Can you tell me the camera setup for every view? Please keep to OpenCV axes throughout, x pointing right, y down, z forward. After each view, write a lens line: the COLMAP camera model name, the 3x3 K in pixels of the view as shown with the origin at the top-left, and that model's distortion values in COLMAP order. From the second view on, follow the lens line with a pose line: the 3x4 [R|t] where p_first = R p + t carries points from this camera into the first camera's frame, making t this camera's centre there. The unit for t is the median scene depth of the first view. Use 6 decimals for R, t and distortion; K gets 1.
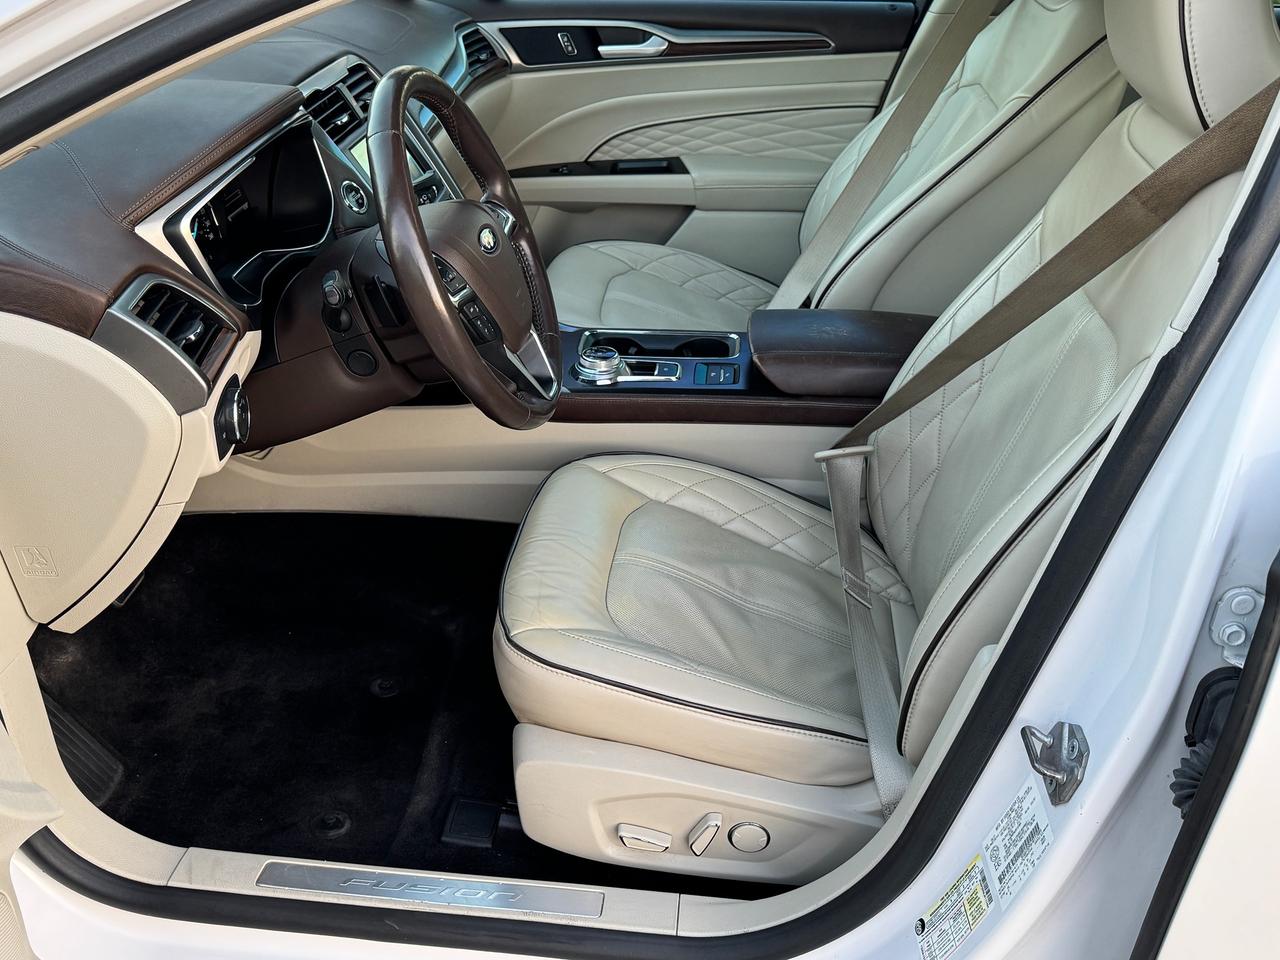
lens RADIAL K [[1201.9, 0, 630.6], [0, 1201.9, 489.3], [0, 0, 1]] dist [0.005180, 0.000000]
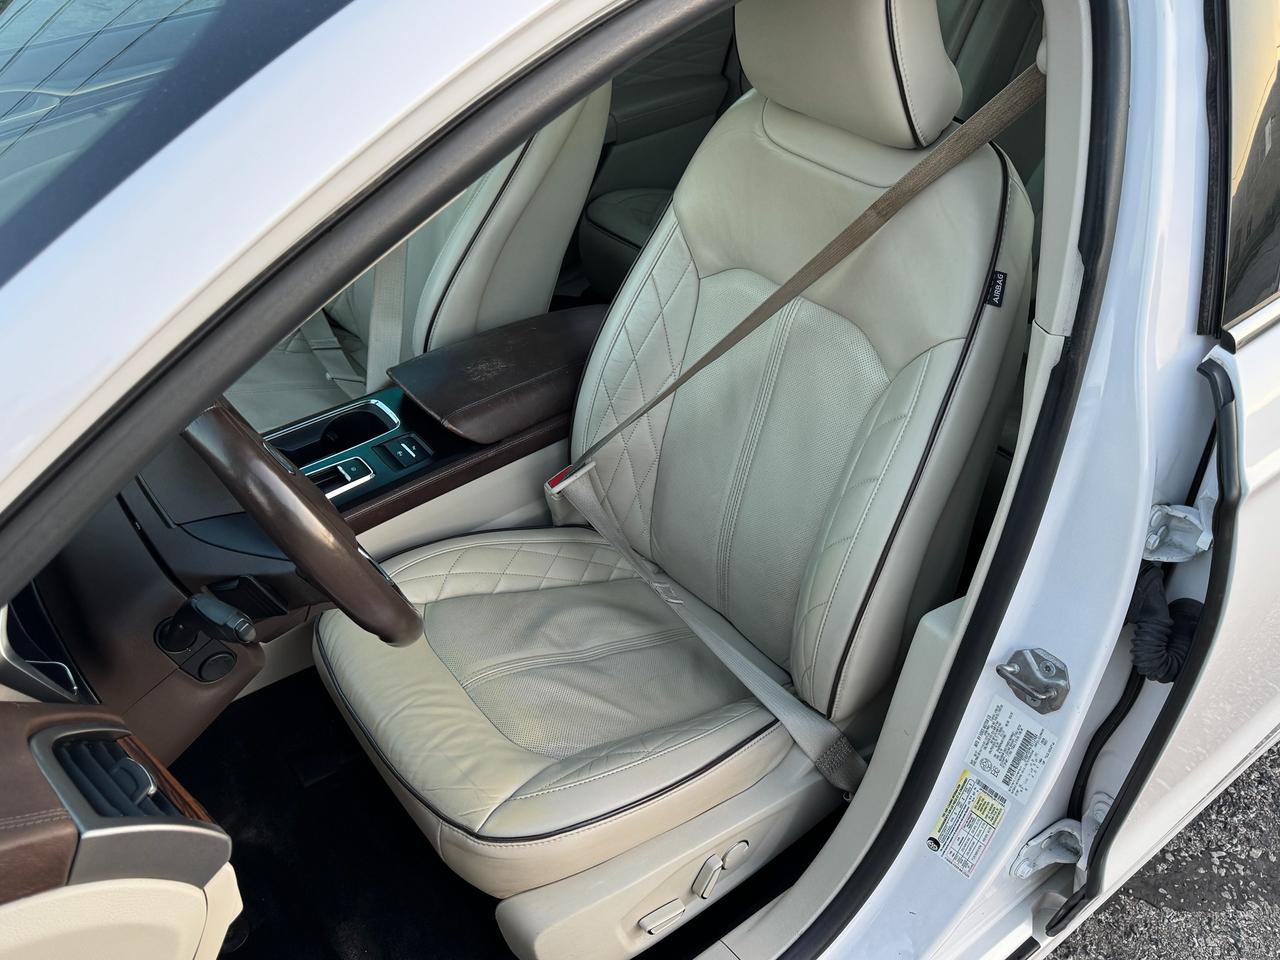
lens RADIAL K [[1055.0, 0, 643.3], [0, 1055.0, 478.9], [0, 0, 1]] dist [-0.007645, -0.009252]
pose [[0.742189, -0.426489, 0.516975, -0.303331], [0.361299, 0.904313, 0.227336, -0.258919], [-0.564463, 0.018057, 0.825261, 0.247710]]
